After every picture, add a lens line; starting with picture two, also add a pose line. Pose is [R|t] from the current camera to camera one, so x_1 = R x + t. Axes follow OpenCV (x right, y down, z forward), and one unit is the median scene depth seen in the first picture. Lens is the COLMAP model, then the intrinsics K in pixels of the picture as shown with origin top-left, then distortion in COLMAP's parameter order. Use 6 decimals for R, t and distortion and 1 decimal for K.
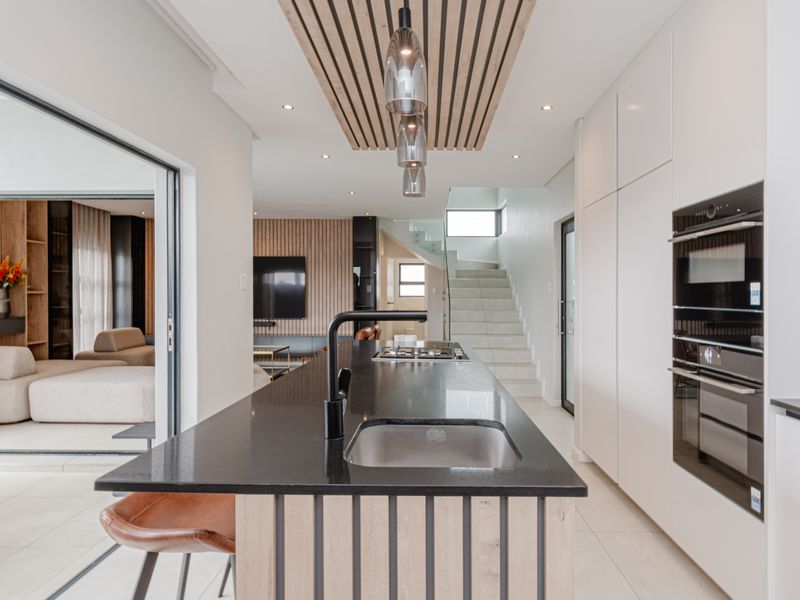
lens RADIAL K [[475.8, 0, 413.7], [0, 475.8, 304.6], [0, 0, 1]] dist [0.004632, 0.004923]
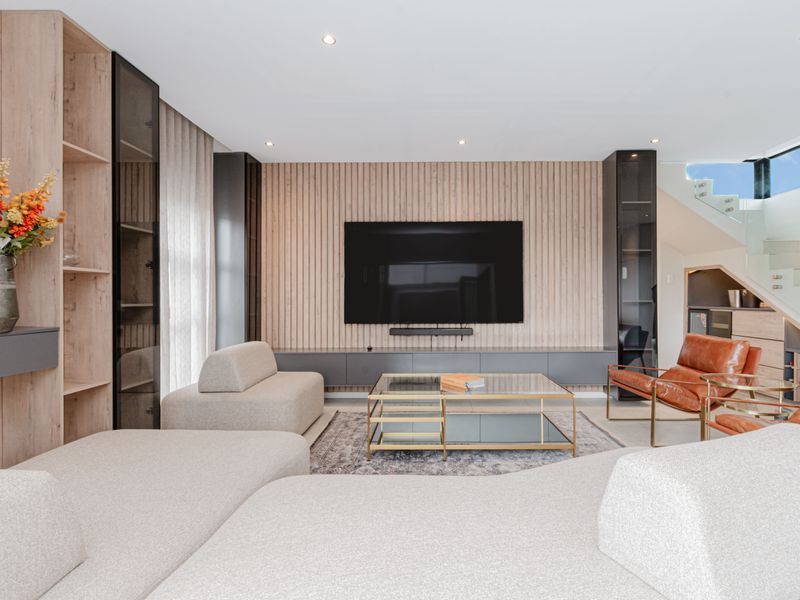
lens RADIAL K [[403.6, 0, 405.1], [0, 403.6, 297.4], [0, 0, 1]] dist [0.004210, 0.000193]
pose [[0.999955, -0.007471, -0.005904, -0.436784], [0.007346, 0.999755, -0.020863, 0.007916], [0.006059, 0.020819, 0.999765, 0.557794]]
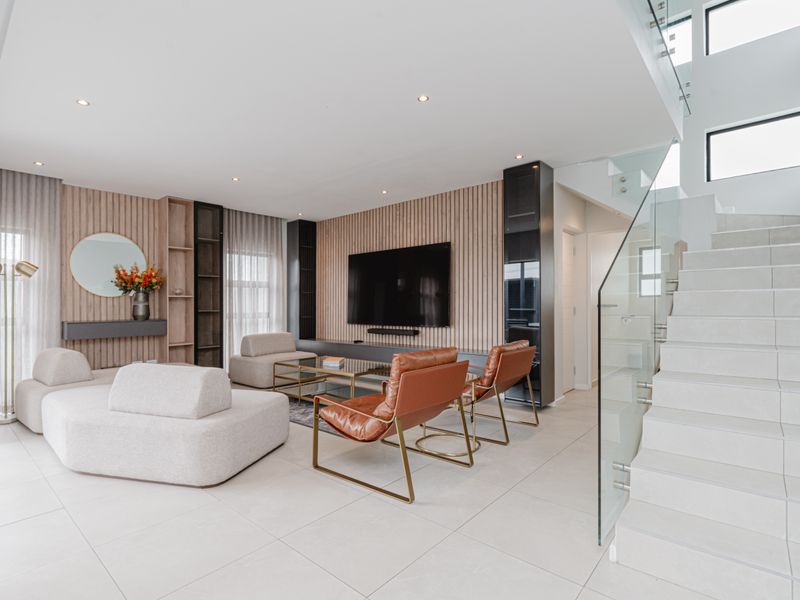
lens RADIAL K [[403.6, 0, 400.3], [0, 403.6, 306.3], [0, 0, 1]] dist [0.004210, 0.000193]
pose [[0.764127, -0.011429, -0.644965, 0.126504], [-0.000506, 0.999832, -0.018316, 0.010666], [0.645066, 0.014322, 0.763993, 0.556137]]
